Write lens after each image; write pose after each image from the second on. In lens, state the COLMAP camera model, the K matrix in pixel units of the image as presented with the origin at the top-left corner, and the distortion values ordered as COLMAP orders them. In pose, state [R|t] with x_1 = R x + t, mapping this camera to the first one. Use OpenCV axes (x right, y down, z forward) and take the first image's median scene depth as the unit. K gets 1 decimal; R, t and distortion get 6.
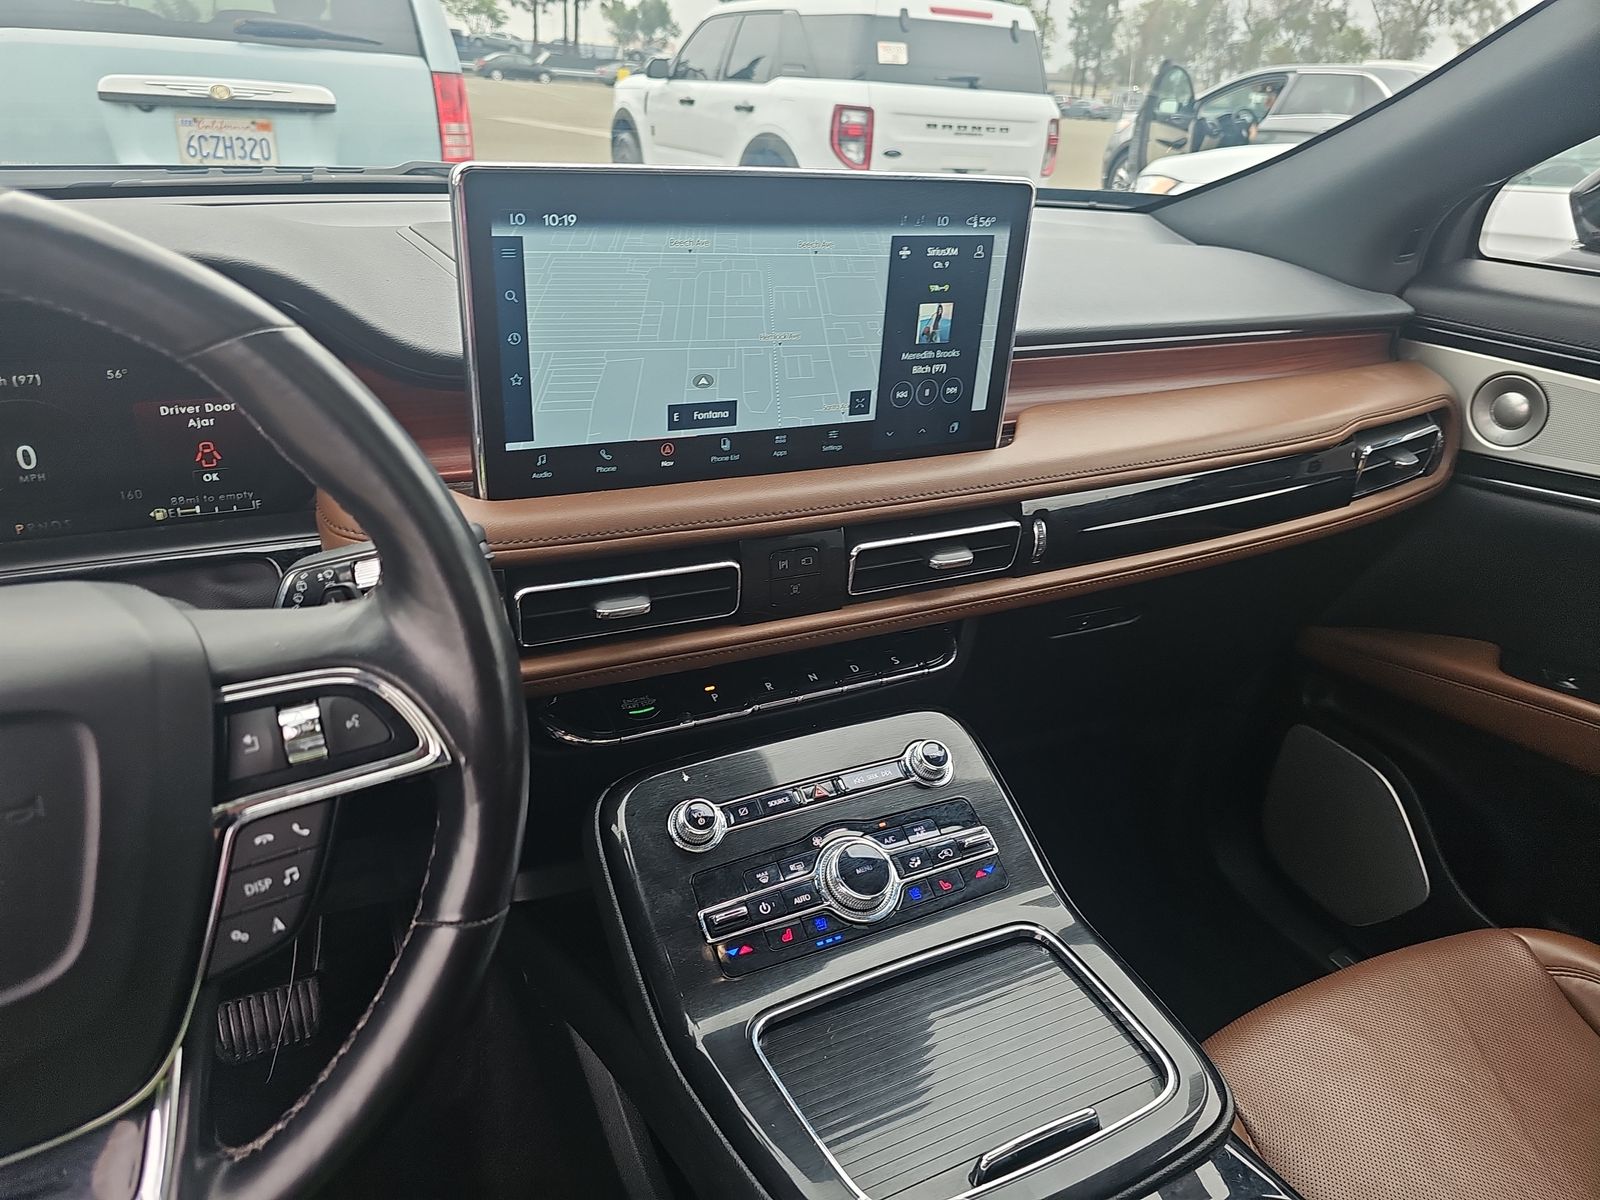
lens RADIAL K [[1092.8, 0, 800.0], [0, 1092.8, 600.0], [0, 0, 1]] dist [0.064786, -0.073194]
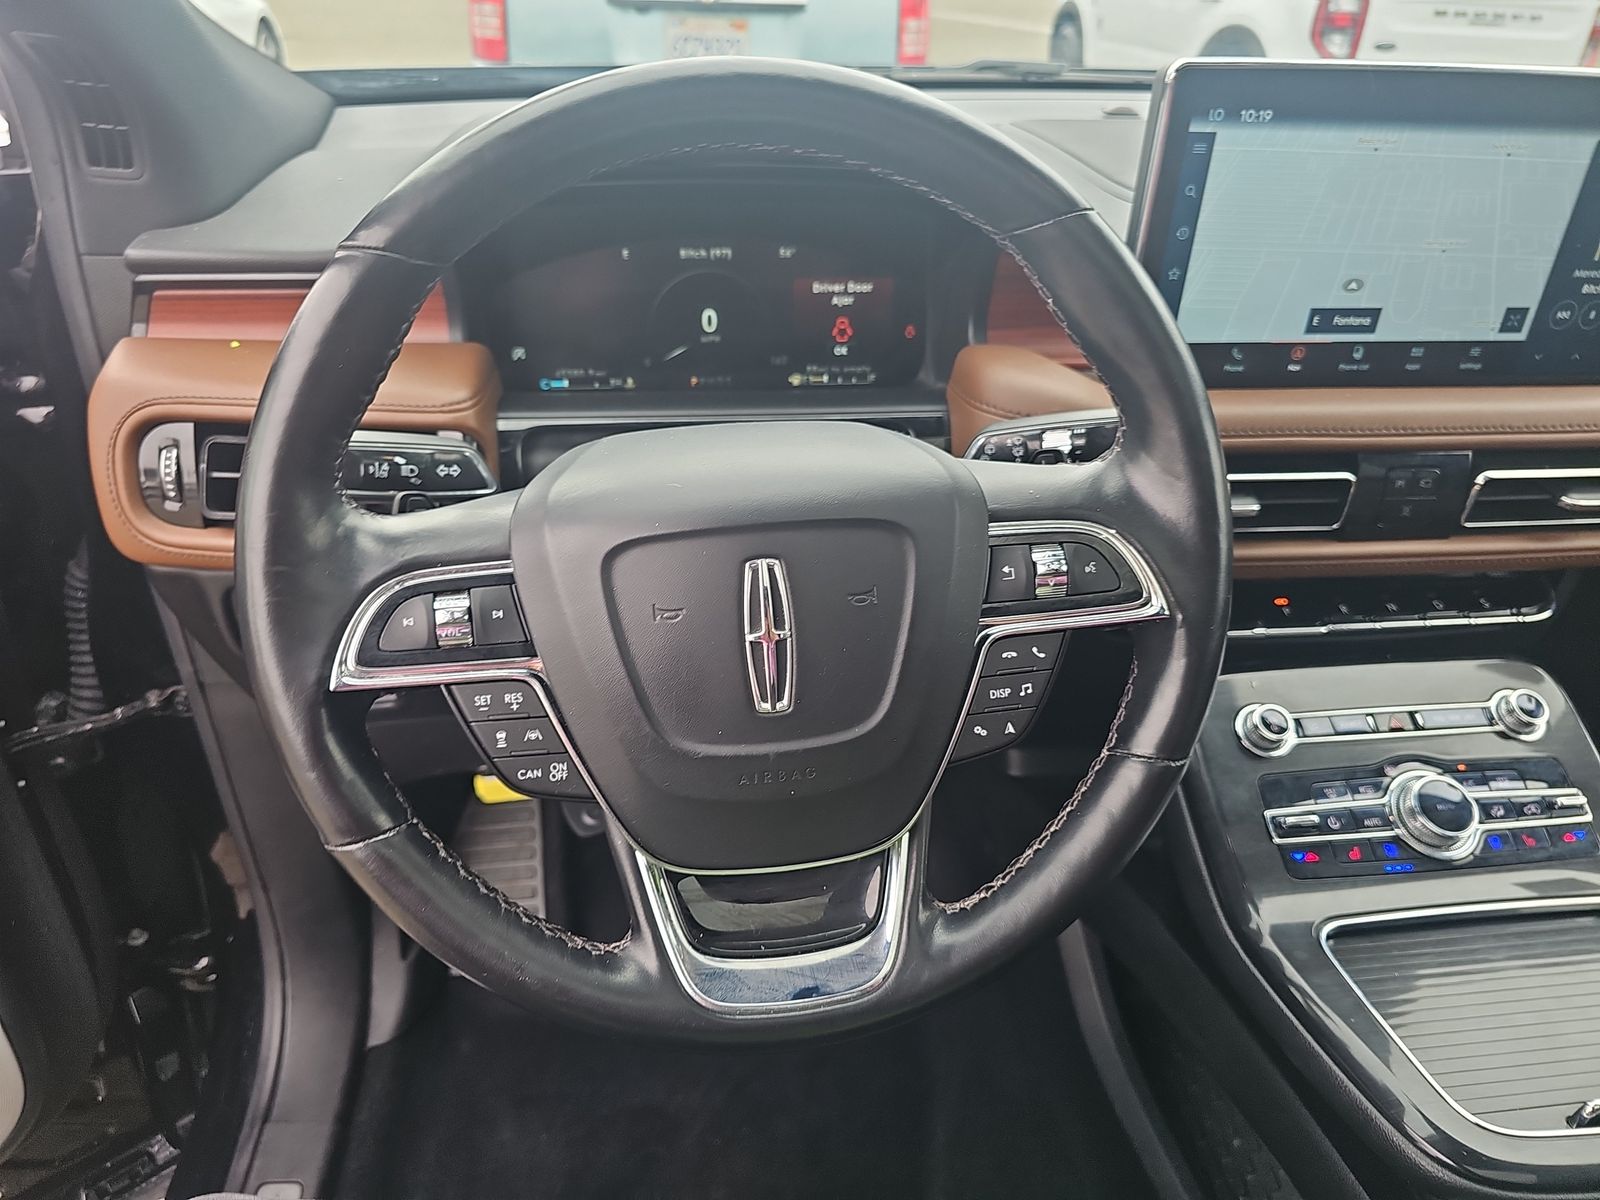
lens RADIAL K [[1116.9, 0, 800.0], [0, 1116.9, 600.0], [0, 0, 1]] dist [0.024554, -0.036738]
pose [[0.937763, 0.146346, -0.314933, -0.188845], [-0.123206, 0.988081, 0.092284, 0.043891], [0.324685, -0.047739, 0.944617, -0.111282]]
